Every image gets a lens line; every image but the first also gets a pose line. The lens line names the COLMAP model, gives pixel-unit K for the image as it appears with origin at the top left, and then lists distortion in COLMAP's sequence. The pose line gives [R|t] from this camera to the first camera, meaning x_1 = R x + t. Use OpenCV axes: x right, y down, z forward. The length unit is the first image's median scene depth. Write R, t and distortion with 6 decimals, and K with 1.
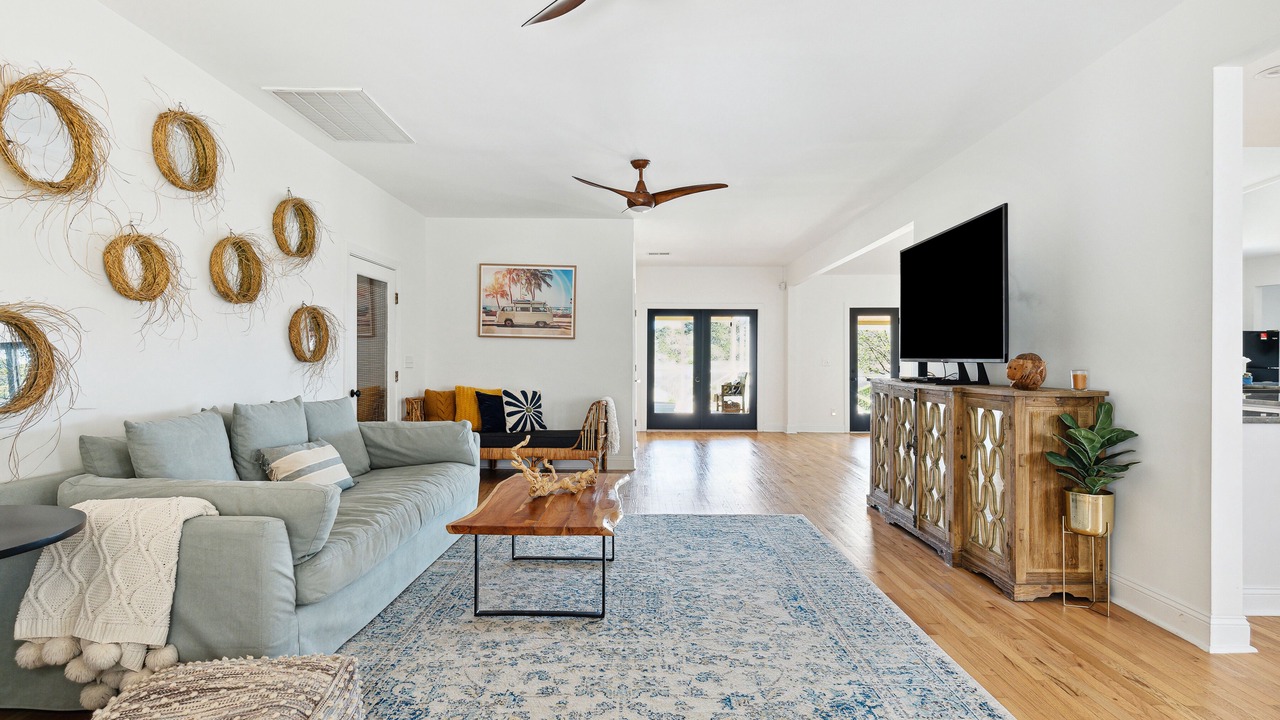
lens RADIAL K [[619.6, 0, 640.0], [0, 619.6, 360.0], [0, 0, 1]] dist [-0.000531, 0.000298]
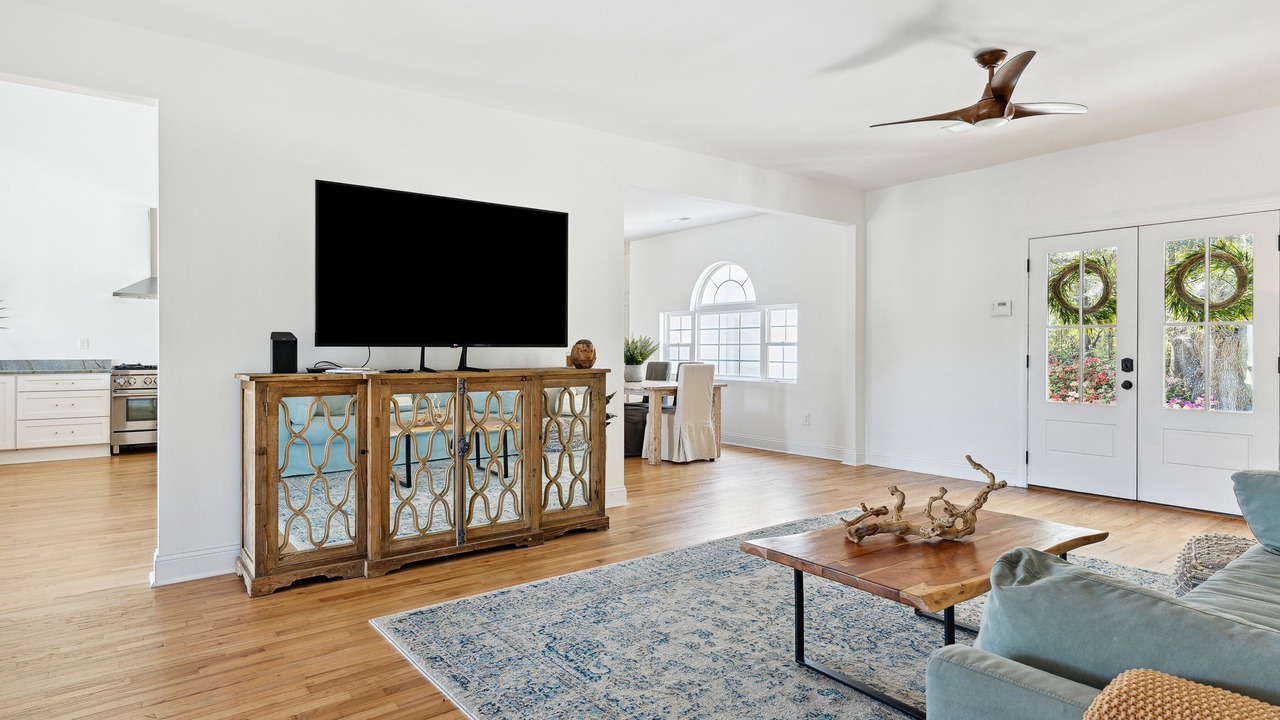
lens RADIAL K [[689.5, 0, 640.0], [0, 689.5, 360.0], [0, 0, 1]] dist [-0.000722, -0.000198]
pose [[-0.615913, -0.015714, 0.787658, -0.492826], [-0.002902, 0.999840, 0.017678, 0.004429], [-0.787809, 0.008602, -0.615859, 1.565671]]
